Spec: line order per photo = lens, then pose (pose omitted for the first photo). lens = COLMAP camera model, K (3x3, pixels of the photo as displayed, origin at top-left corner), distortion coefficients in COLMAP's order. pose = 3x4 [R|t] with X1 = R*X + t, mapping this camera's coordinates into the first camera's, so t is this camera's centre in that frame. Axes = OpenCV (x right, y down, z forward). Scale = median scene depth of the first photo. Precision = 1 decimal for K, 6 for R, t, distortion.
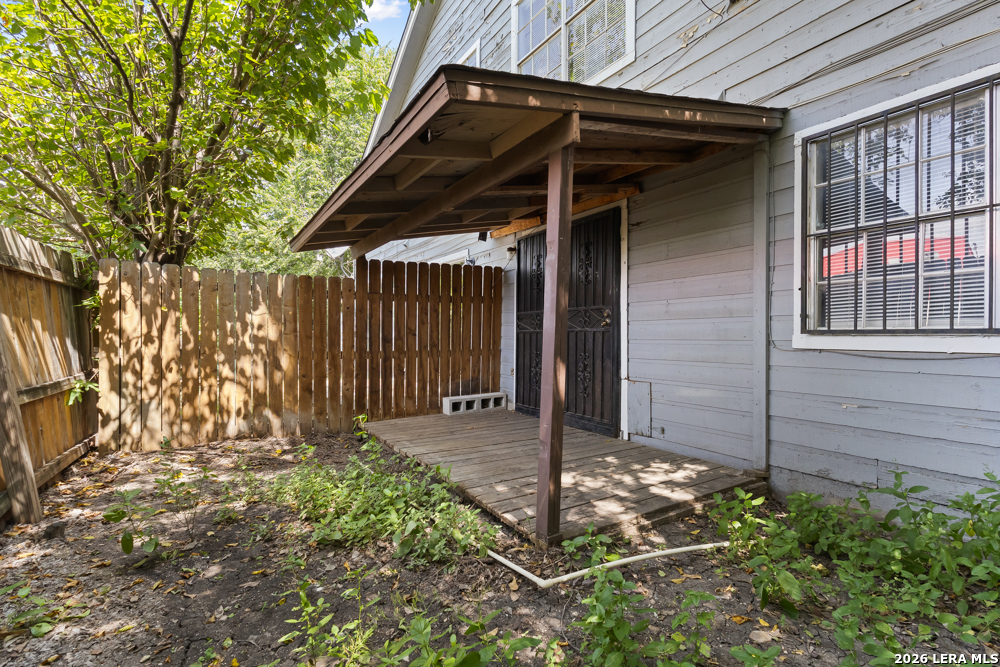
lens RADIAL K [[468.1, 0, 502.5], [0, 468.1, 338.4], [0, 0, 1]] dist [0.004223, -0.000775]
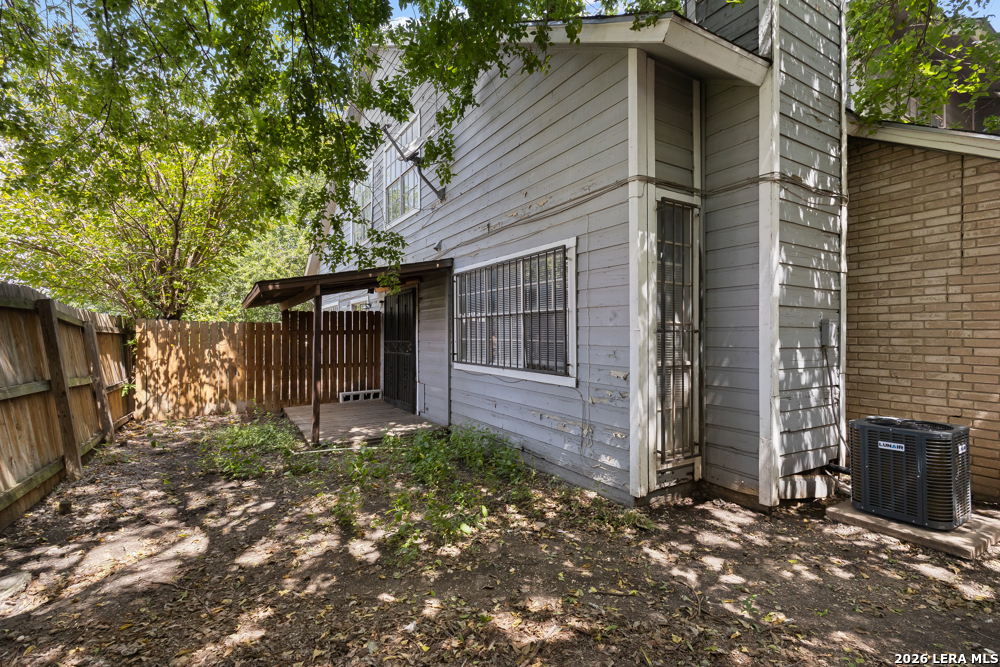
lens RADIAL K [[468.1, 0, 499.7], [0, 468.1, 331.9], [0, 0, 1]] dist [0.004223, -0.000775]
pose [[0.999749, -0.004748, -0.021898, 0.622843], [0.004493, 0.999922, -0.011647, -0.087093], [0.021952, 0.011546, 0.999692, -0.826453]]
